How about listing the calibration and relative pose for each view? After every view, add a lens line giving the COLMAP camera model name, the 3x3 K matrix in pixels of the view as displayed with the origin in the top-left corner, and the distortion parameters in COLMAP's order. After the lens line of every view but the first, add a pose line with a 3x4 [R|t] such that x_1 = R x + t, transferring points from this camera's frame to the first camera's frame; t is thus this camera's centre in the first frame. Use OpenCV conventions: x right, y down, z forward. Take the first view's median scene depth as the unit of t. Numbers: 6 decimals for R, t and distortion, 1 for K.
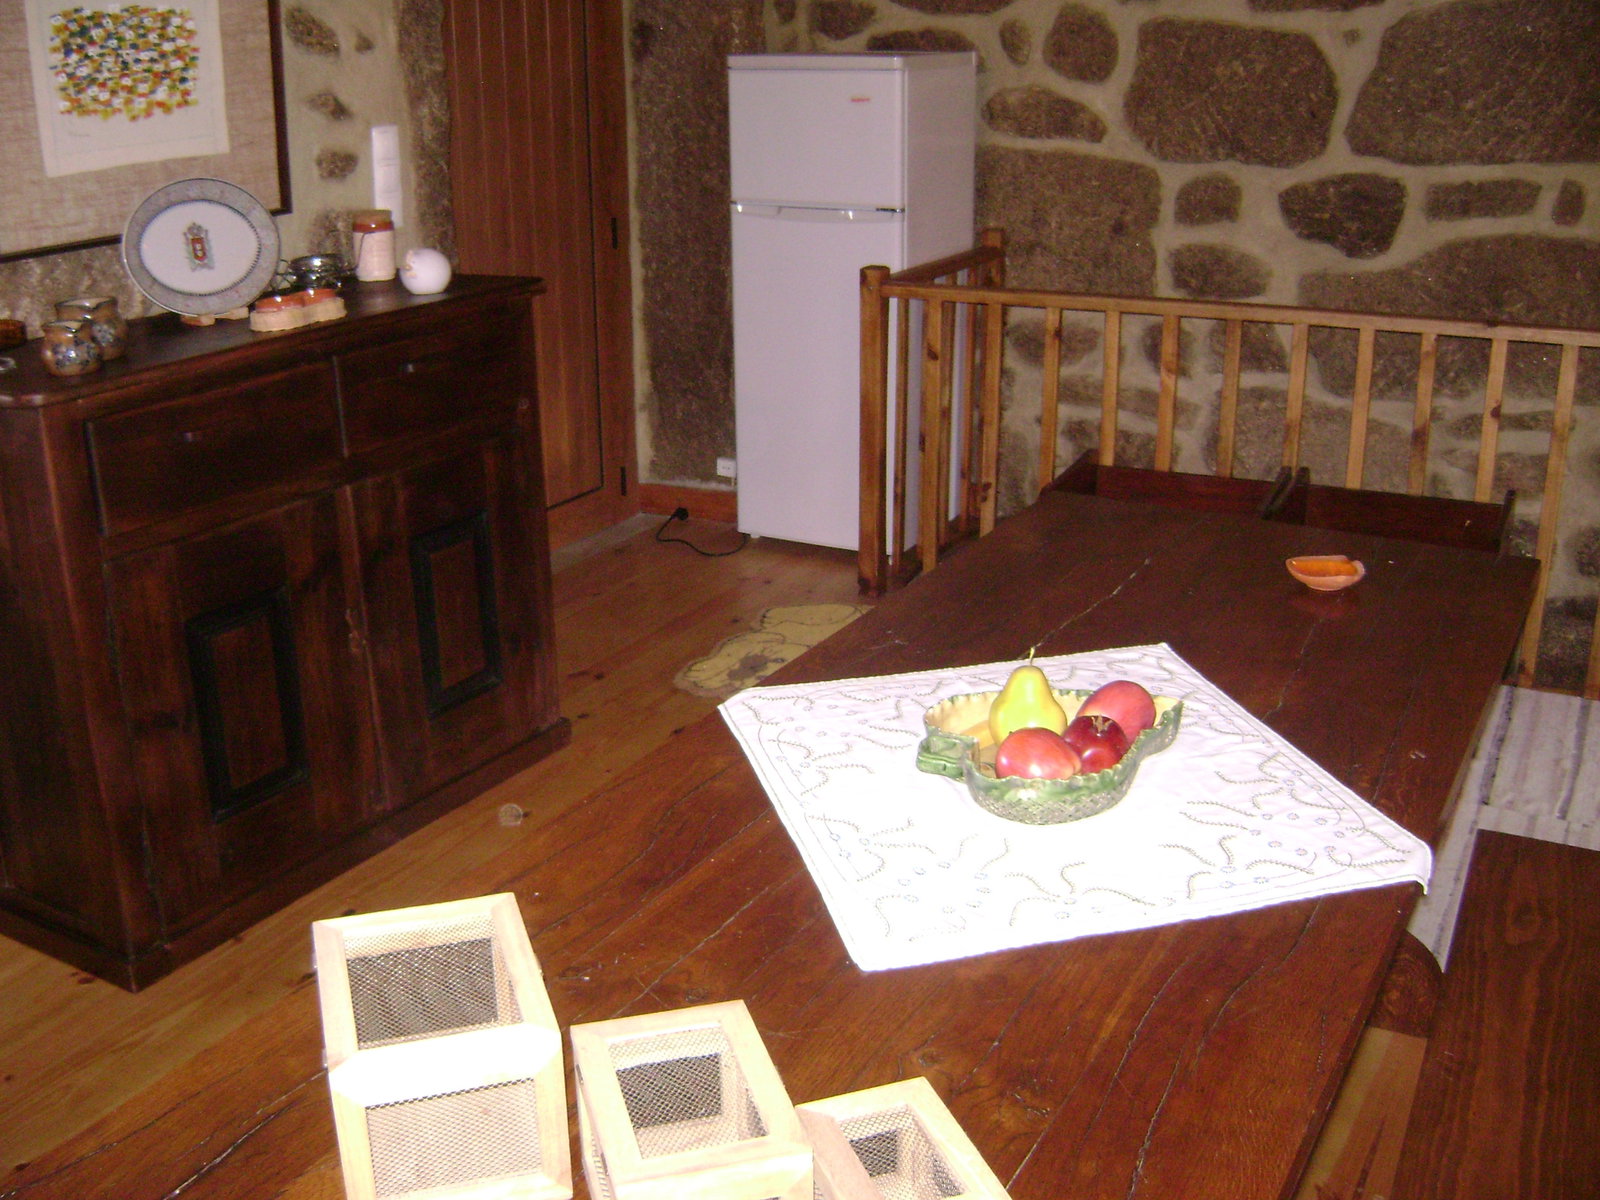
lens RADIAL K [[1681.9, 0, 800.0], [0, 1681.9, 600.0], [0, 0, 1]] dist [-0.076108, 0.043444]
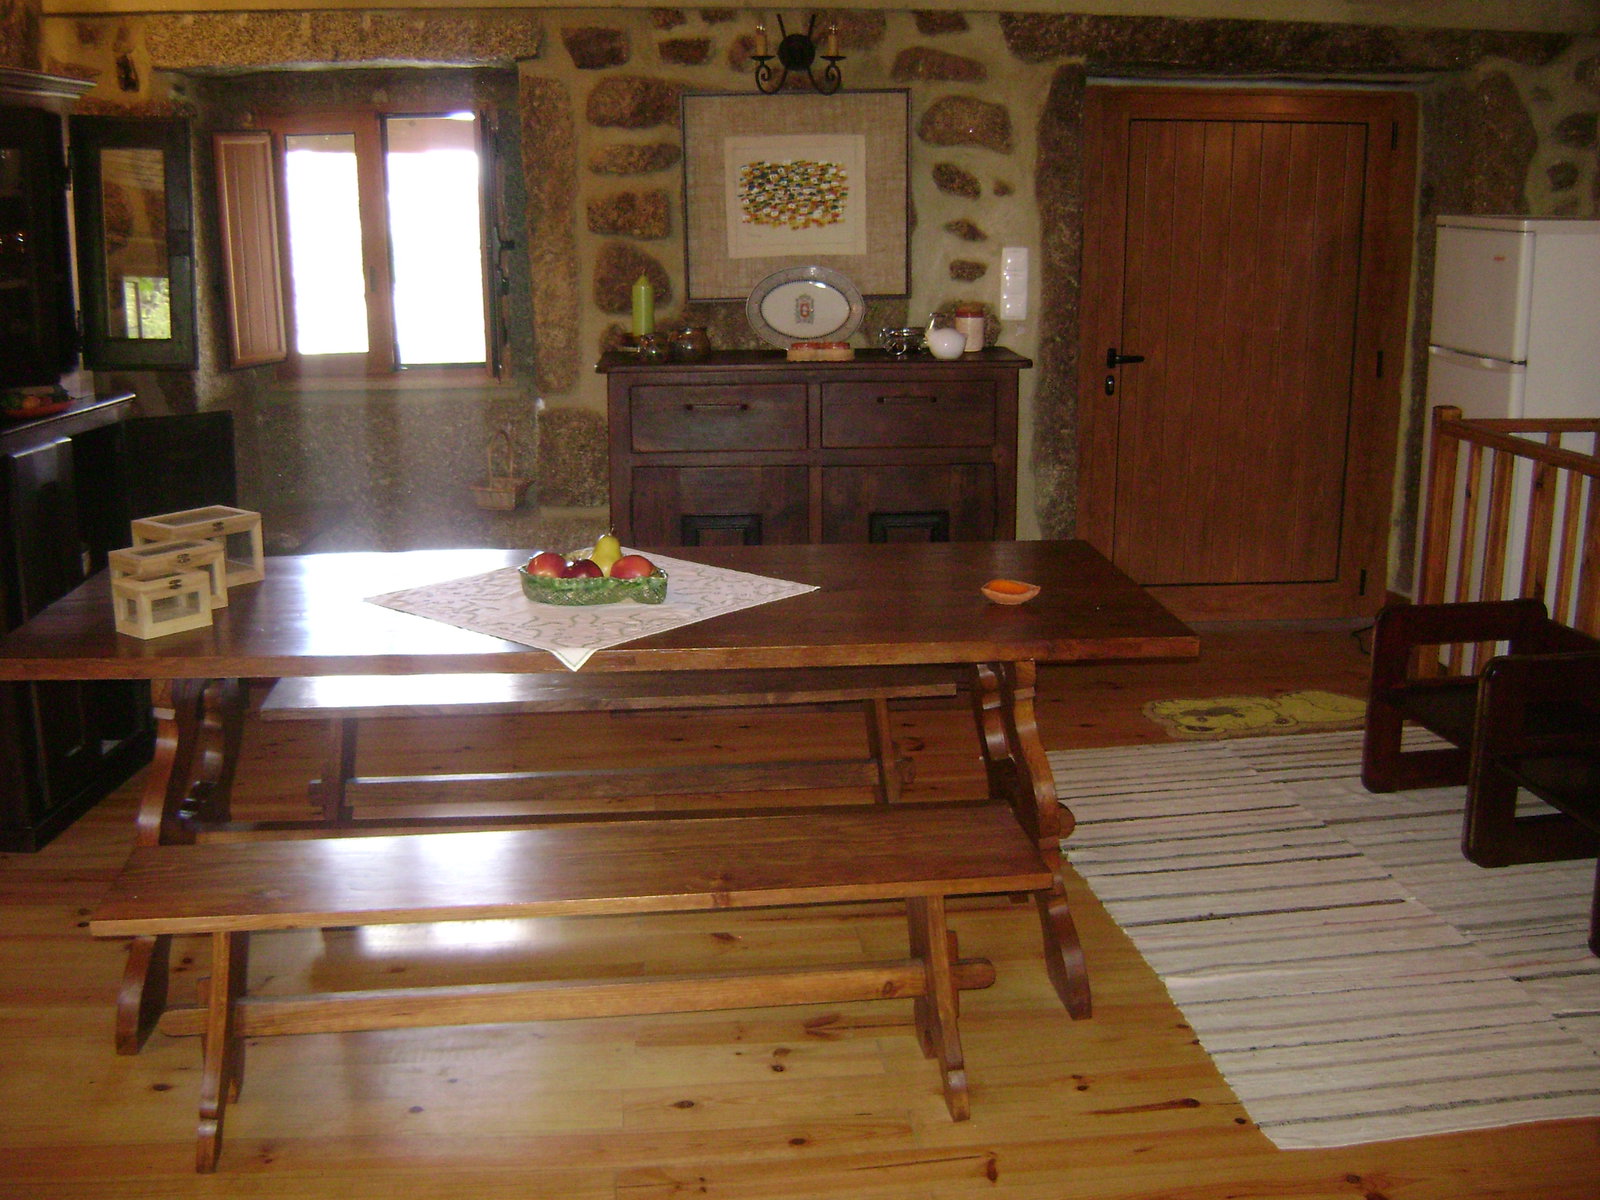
lens RADIAL K [[1681.9, 0, 800.0], [0, 1681.9, 600.0], [0, 0, 1]] dist [-0.076108, 0.043444]
pose [[0.594056, 0.211634, -0.776086, 0.951611], [-0.274717, 0.960143, 0.051542, -0.024599], [0.756061, 0.182585, 0.628518, 0.029053]]
